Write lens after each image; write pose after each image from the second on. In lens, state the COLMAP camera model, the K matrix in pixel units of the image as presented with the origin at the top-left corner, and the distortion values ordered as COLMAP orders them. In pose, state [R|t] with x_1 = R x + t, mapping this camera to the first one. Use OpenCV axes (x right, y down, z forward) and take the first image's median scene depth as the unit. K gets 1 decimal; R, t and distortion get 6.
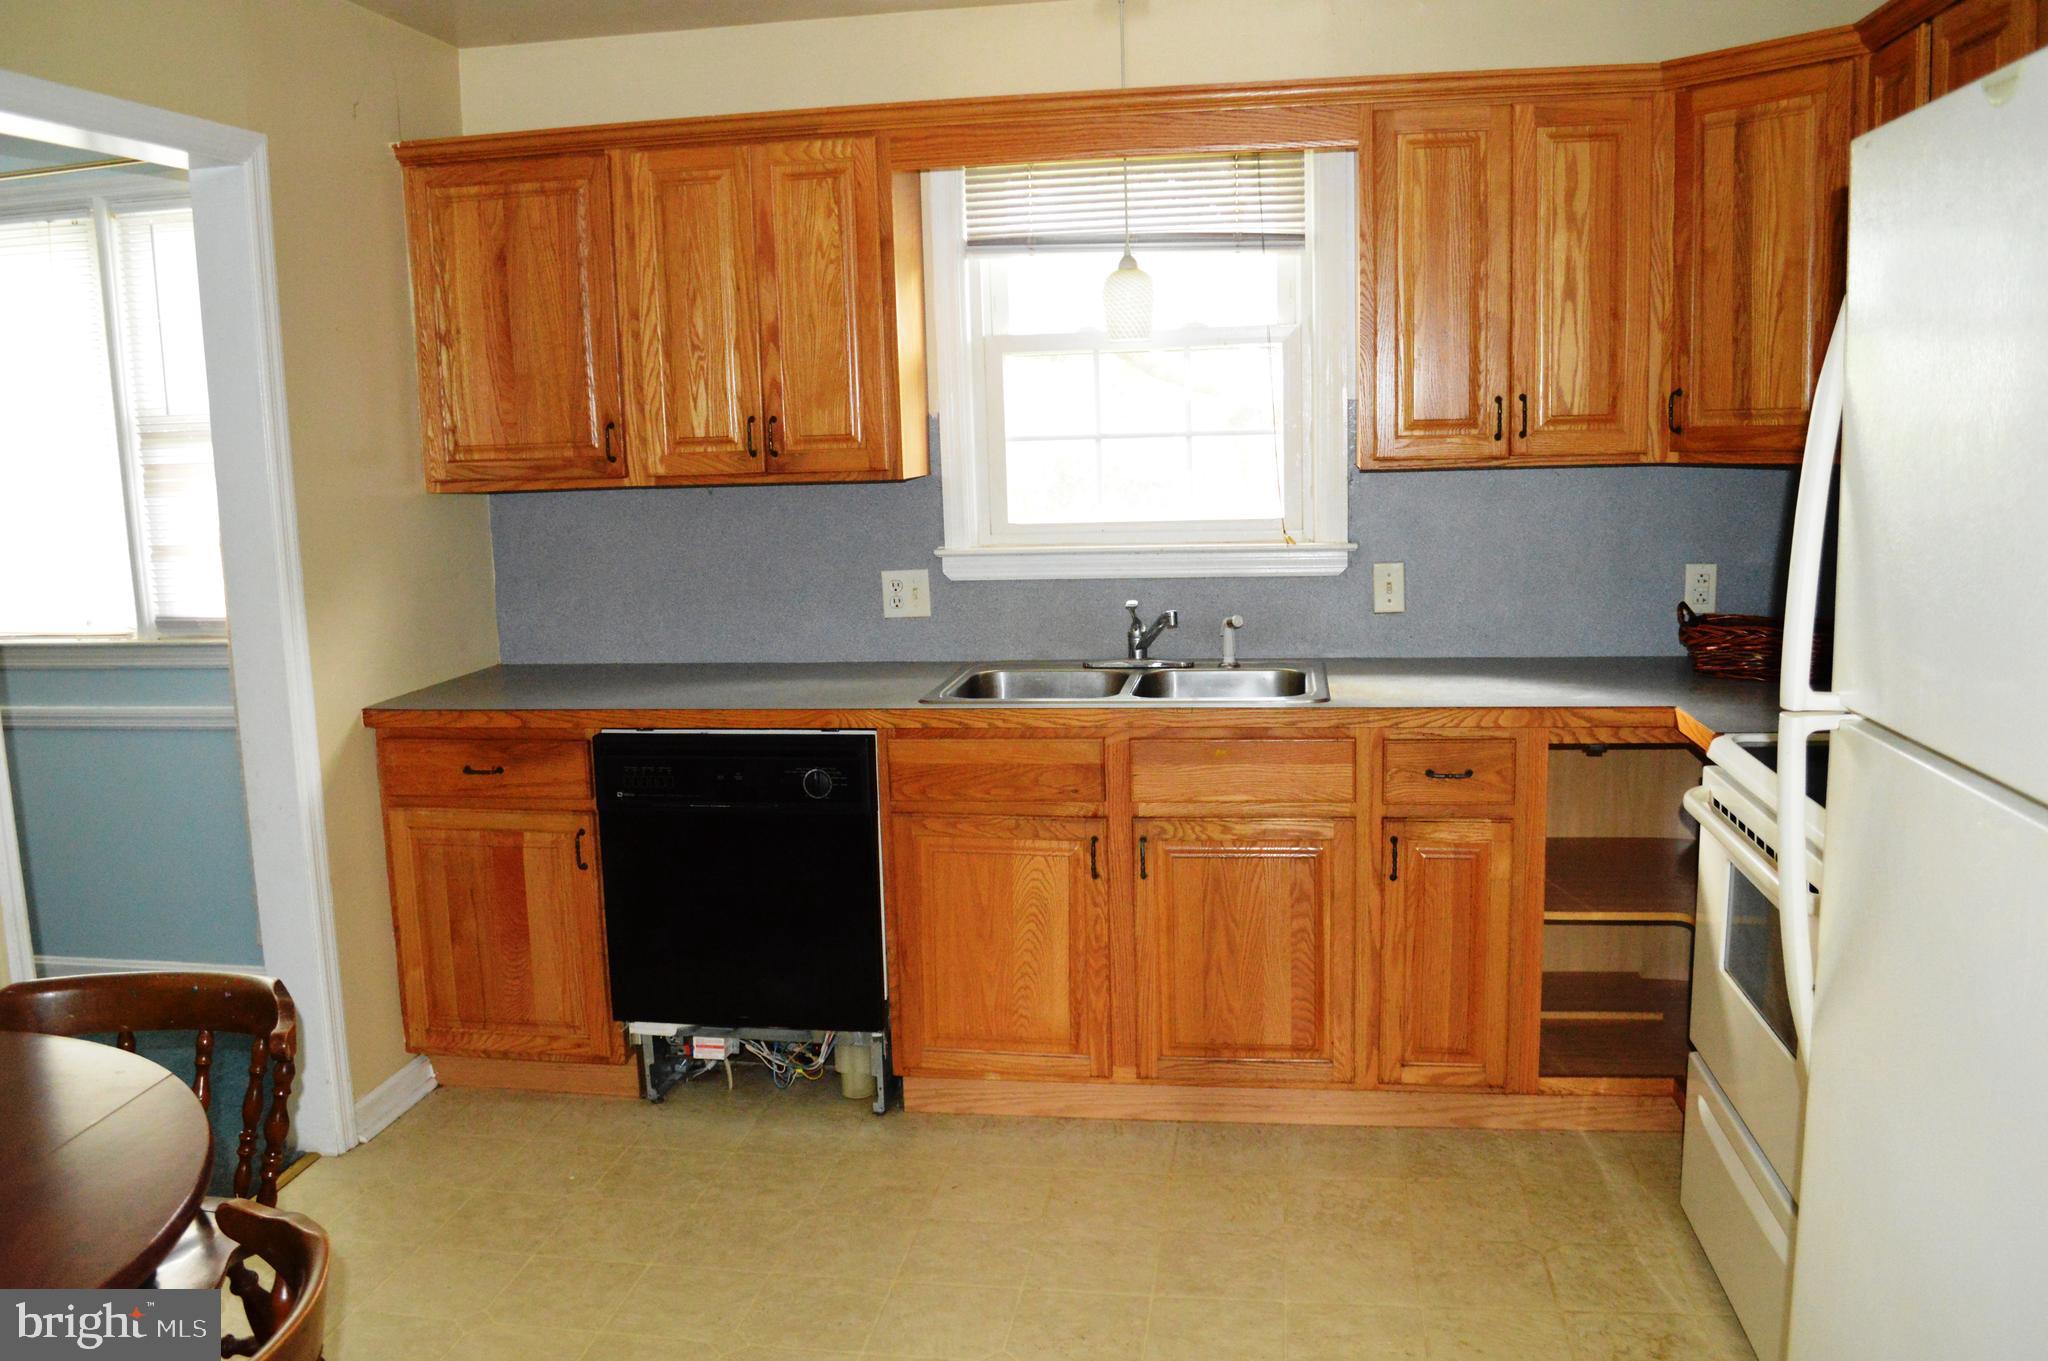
lens RADIAL K [[1612.4, 0, 1024.0], [0, 1612.4, 680.5], [0, 0, 1]] dist [-0.076761, -0.000227]
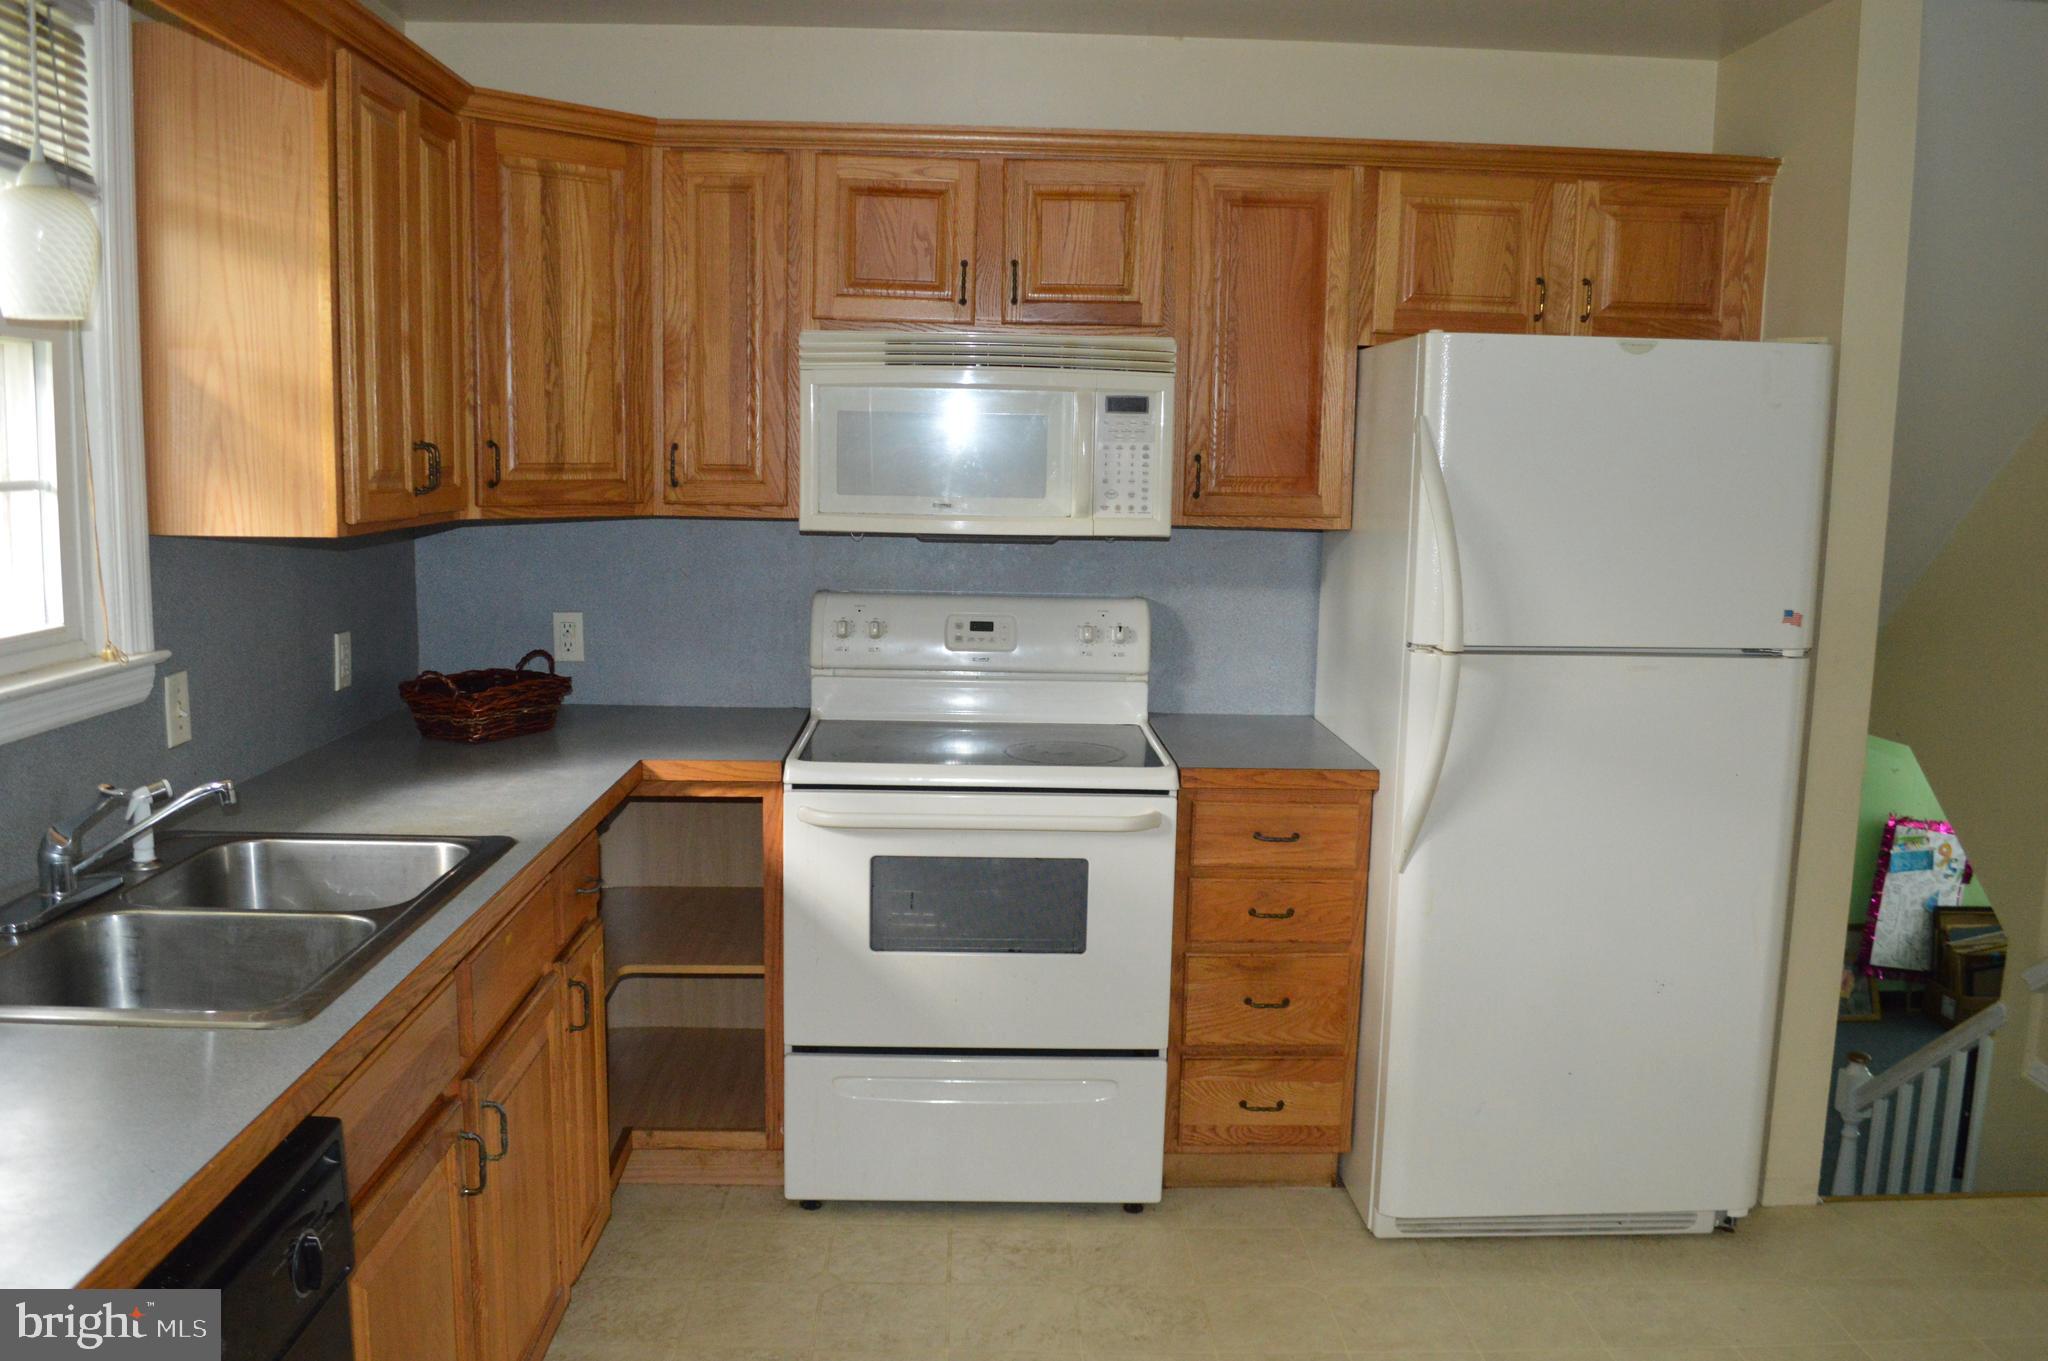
lens RADIAL K [[1612.4, 0, 1024.0], [0, 1612.4, 680.5], [0, 0, 1]] dist [-0.076761, -0.000227]
pose [[-0.185711, -0.110218, 0.976403, -0.600074], [0.140842, 0.980443, 0.137462, -0.134024], [-0.972458, 0.163047, -0.166555, 0.902011]]
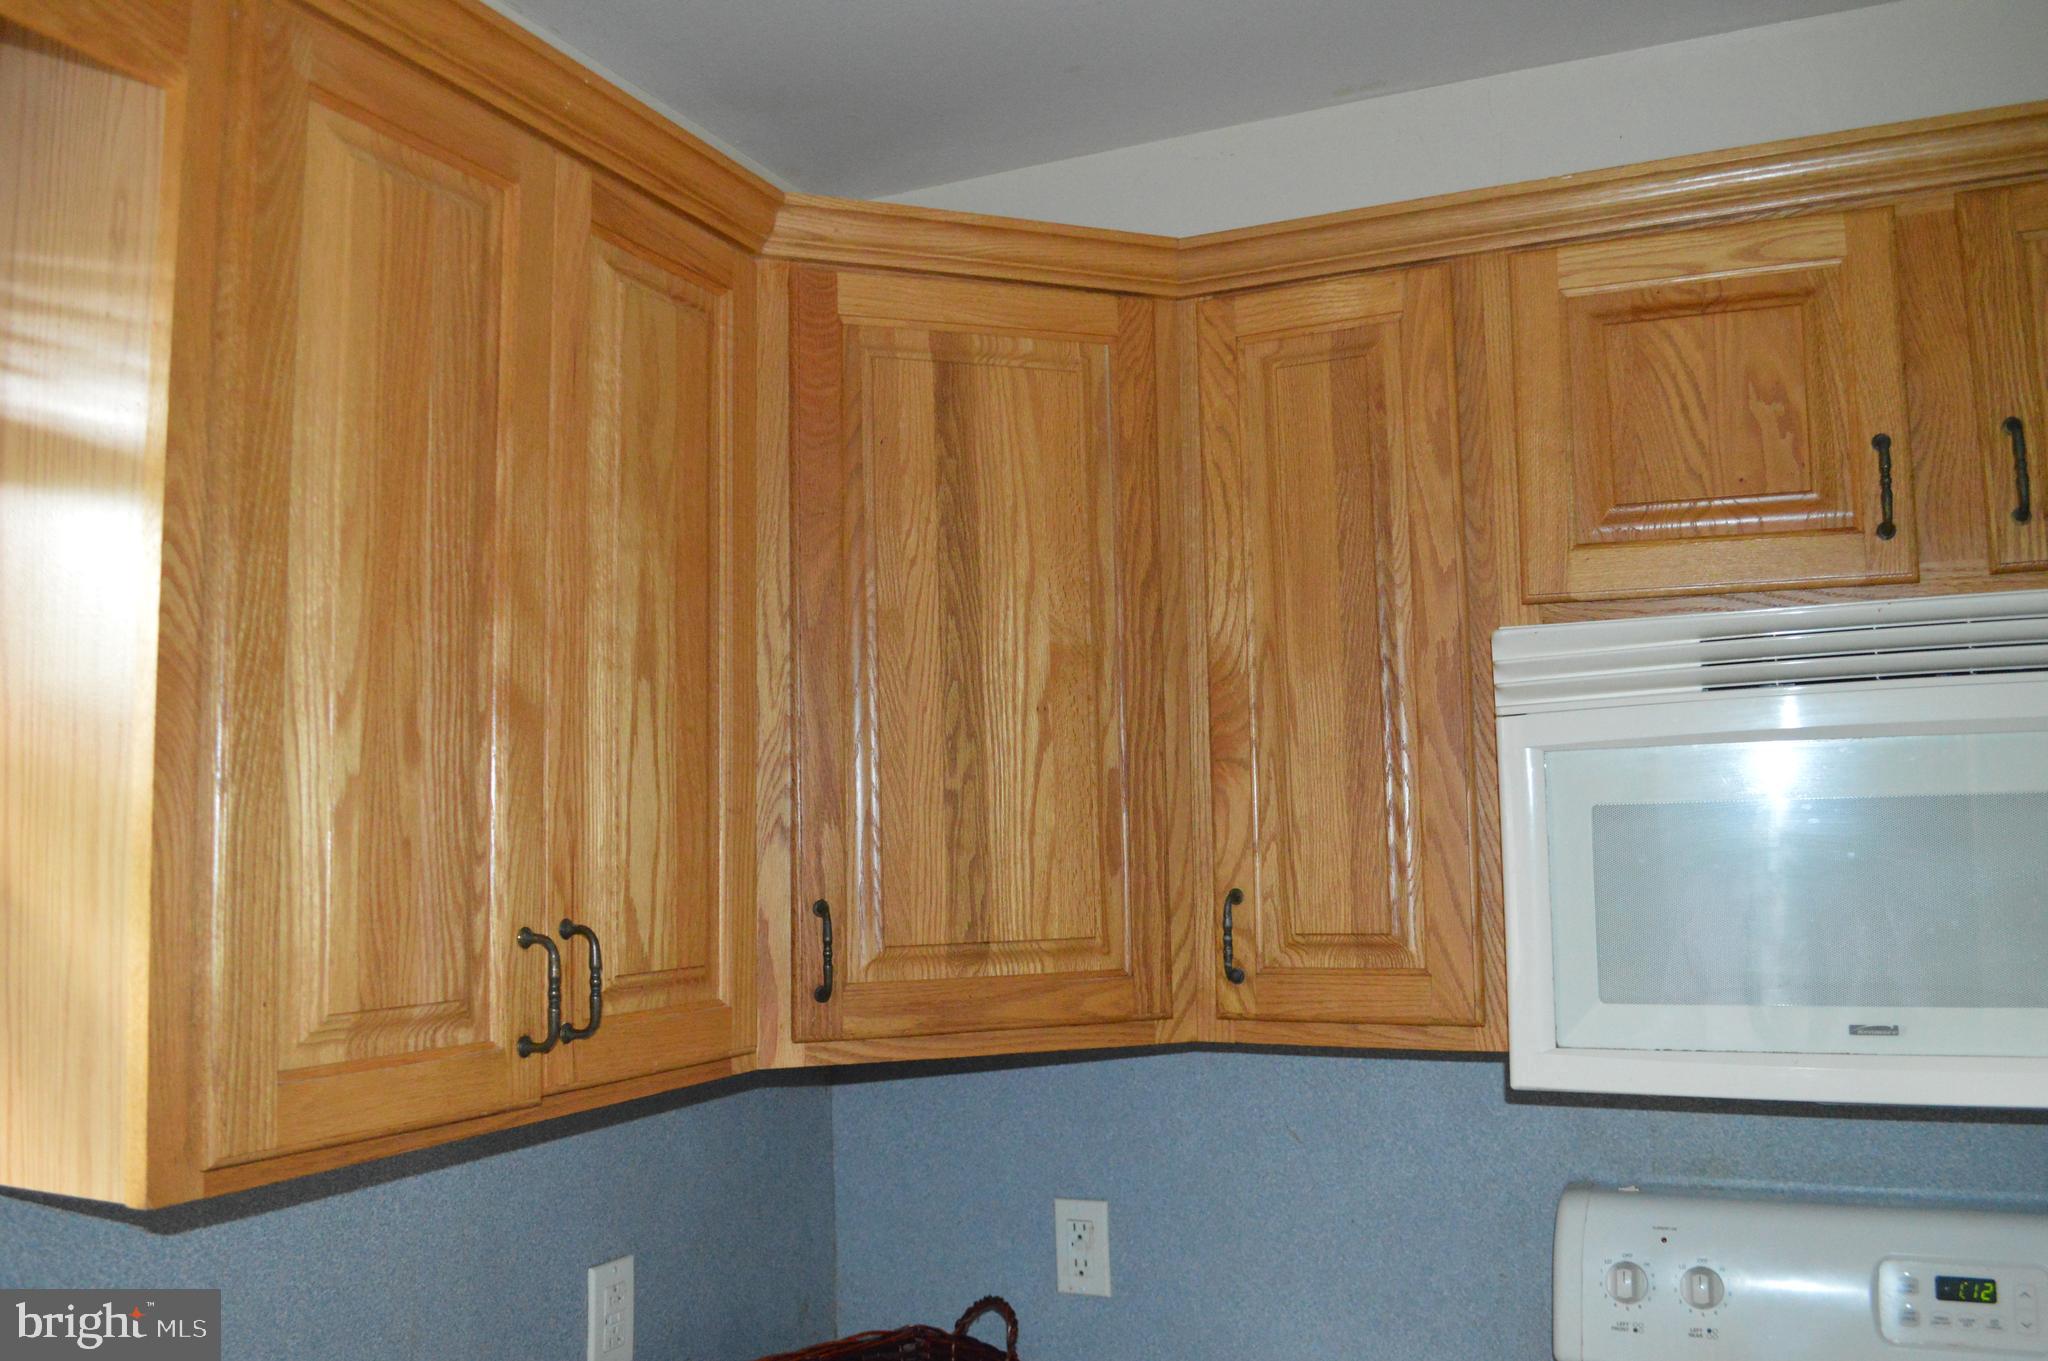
lens RADIAL K [[1612.4, 0, 1024.0], [0, 1612.4, 680.5], [0, 0, 1]] dist [-0.076761, -0.000227]
pose [[0.279132, 0.119905, 0.952737, -0.006373], [0.159489, 0.972604, -0.169132, -0.163578], [-0.946915, 0.199161, 0.252361, 0.847641]]
